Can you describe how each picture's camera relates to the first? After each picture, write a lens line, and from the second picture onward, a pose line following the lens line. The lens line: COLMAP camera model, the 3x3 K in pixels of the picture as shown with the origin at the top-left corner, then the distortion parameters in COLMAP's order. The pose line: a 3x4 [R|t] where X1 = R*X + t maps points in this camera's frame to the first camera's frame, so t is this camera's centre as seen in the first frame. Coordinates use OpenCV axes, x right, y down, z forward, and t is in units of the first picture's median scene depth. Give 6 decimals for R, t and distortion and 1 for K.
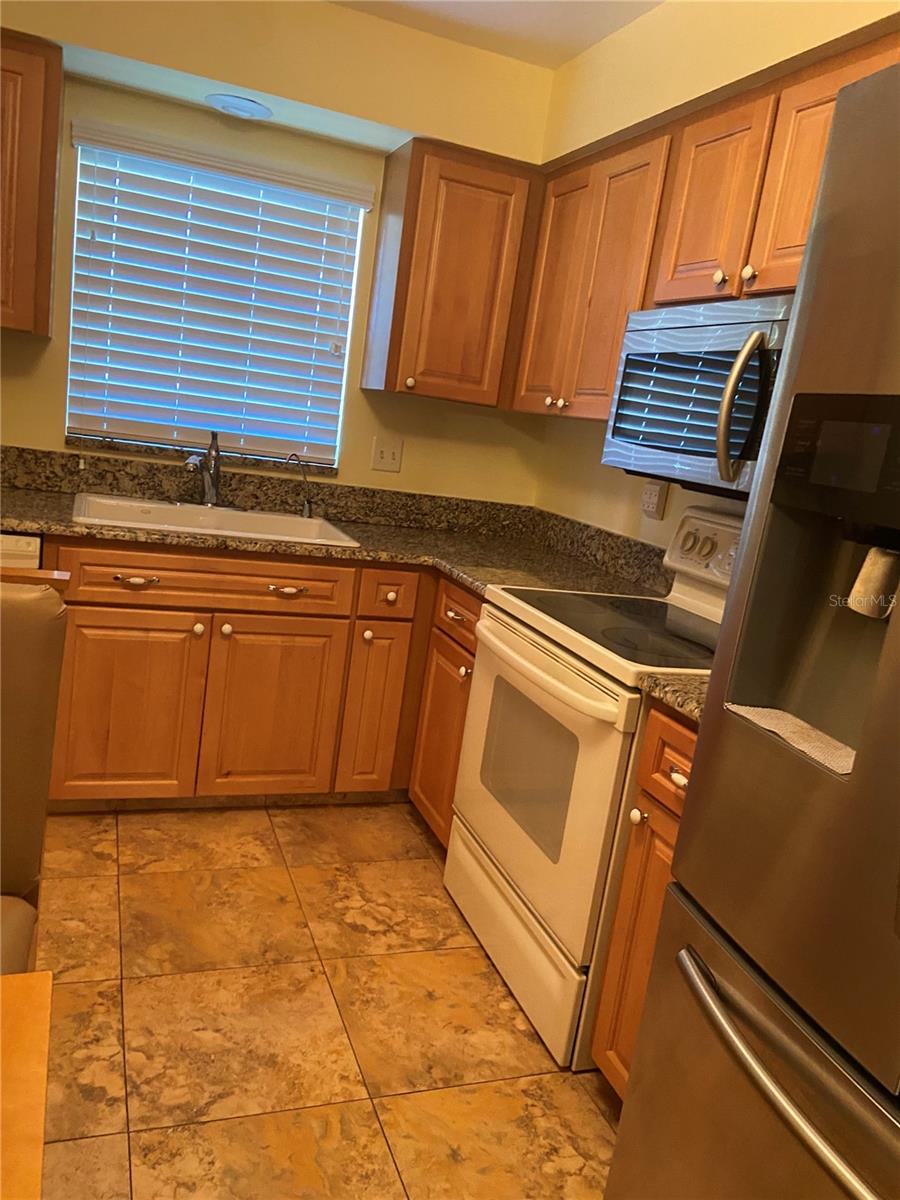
lens RADIAL K [[919.0, 0, 453.1], [0, 919.0, 604.7], [0, 0, 1]] dist [0.097595, -0.108717]
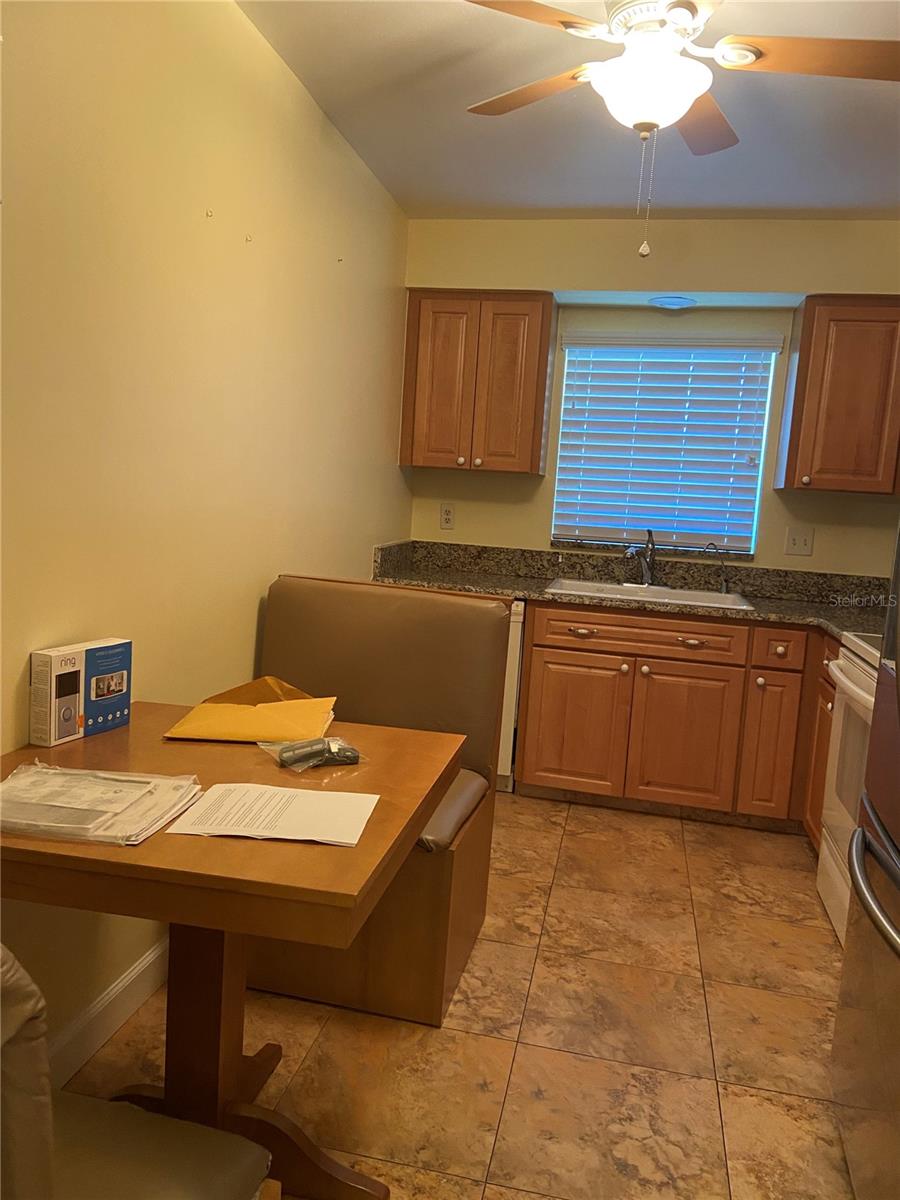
lens RADIAL K [[919.0, 0, 446.4], [0, 919.0, 599.0], [0, 0, 1]] dist [0.097595, -0.108717]
pose [[0.844041, -0.021974, -0.535829, 0.231628], [-0.054666, 0.990430, -0.126727, 0.109252], [0.533485, 0.136255, 0.834762, -0.293717]]
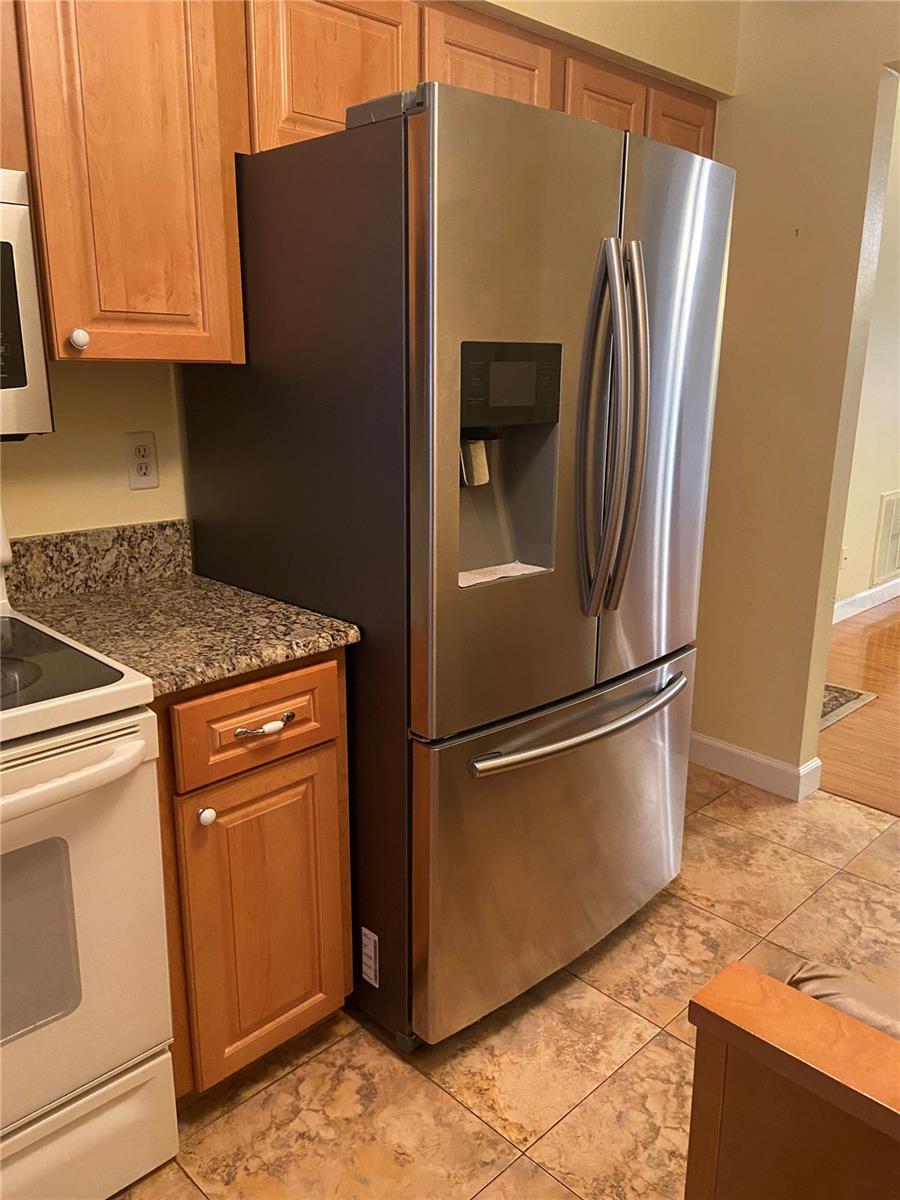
lens RADIAL K [[919.0, 0, 447.2], [0, 919.0, 595.2], [0, 0, 1]] dist [0.097595, -0.108717]
pose [[-0.399777, -0.368033, 0.839482, -0.387072], [0.115927, 0.888198, 0.444596, -0.225553], [-0.909252, 0.275058, -0.312416, 0.702569]]
